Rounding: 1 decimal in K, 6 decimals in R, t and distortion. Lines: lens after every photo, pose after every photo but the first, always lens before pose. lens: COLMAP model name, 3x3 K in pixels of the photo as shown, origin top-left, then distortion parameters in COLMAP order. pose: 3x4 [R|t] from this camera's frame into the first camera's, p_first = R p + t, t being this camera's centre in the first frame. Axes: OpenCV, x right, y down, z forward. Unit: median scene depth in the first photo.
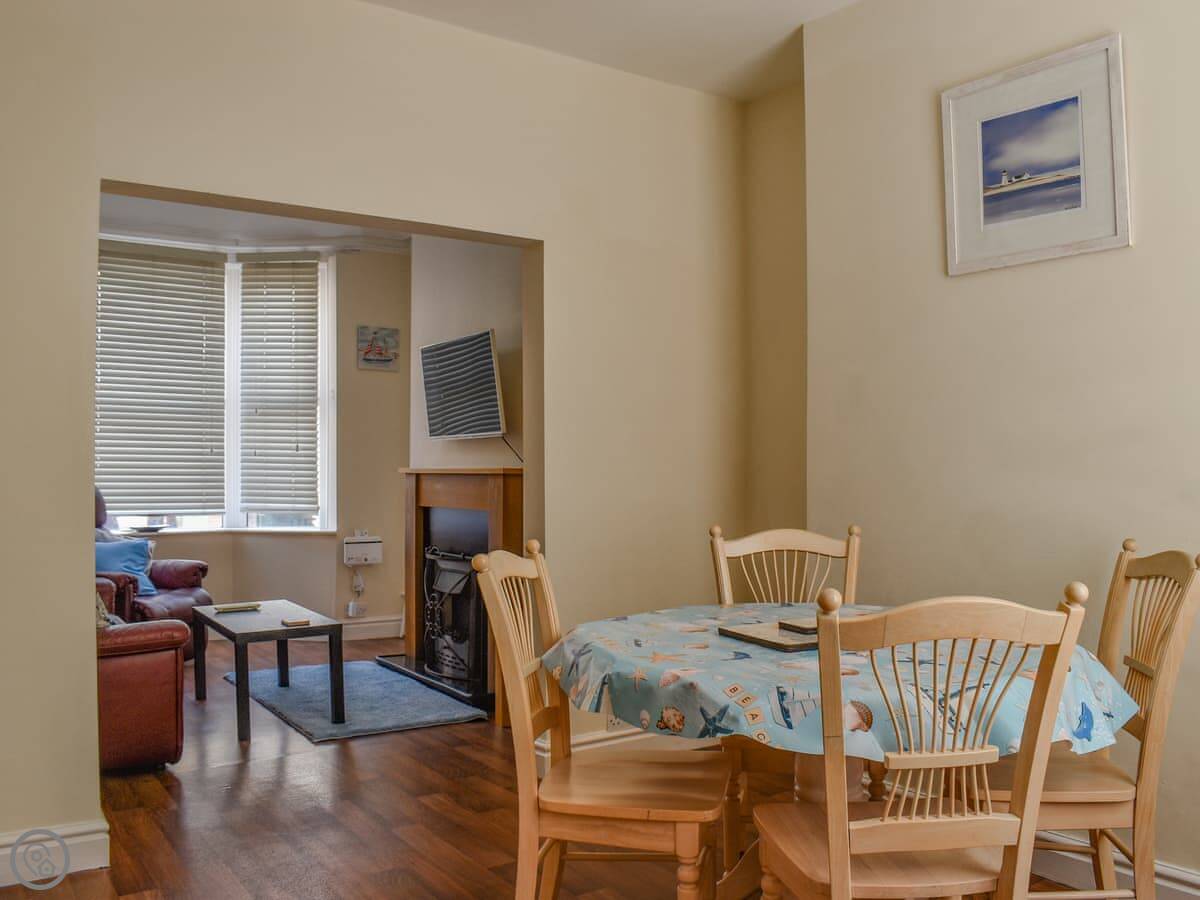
lens RADIAL K [[1089.6, 0, 597.8], [0, 1089.6, 451.5], [0, 0, 1]] dist [-0.094189, 0.004071]
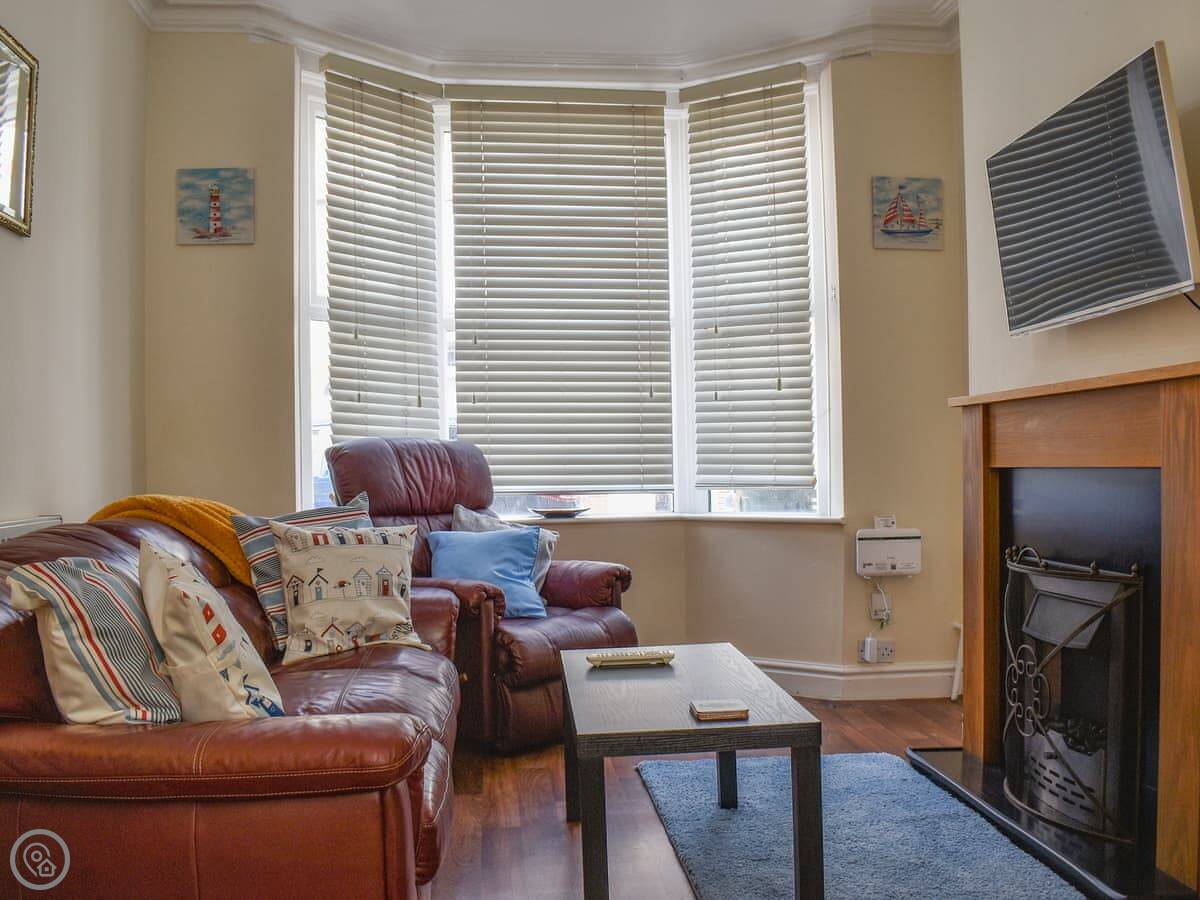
lens RADIAL K [[1089.6, 0, 599.8], [0, 1089.6, 461.2], [0, 0, 1]] dist [-0.094189, 0.004071]
pose [[0.881978, -0.013613, -0.471094, -0.076794], [0.018660, 0.999808, 0.006045, 0.035609], [0.470921, -0.014122, 0.882062, 0.407130]]
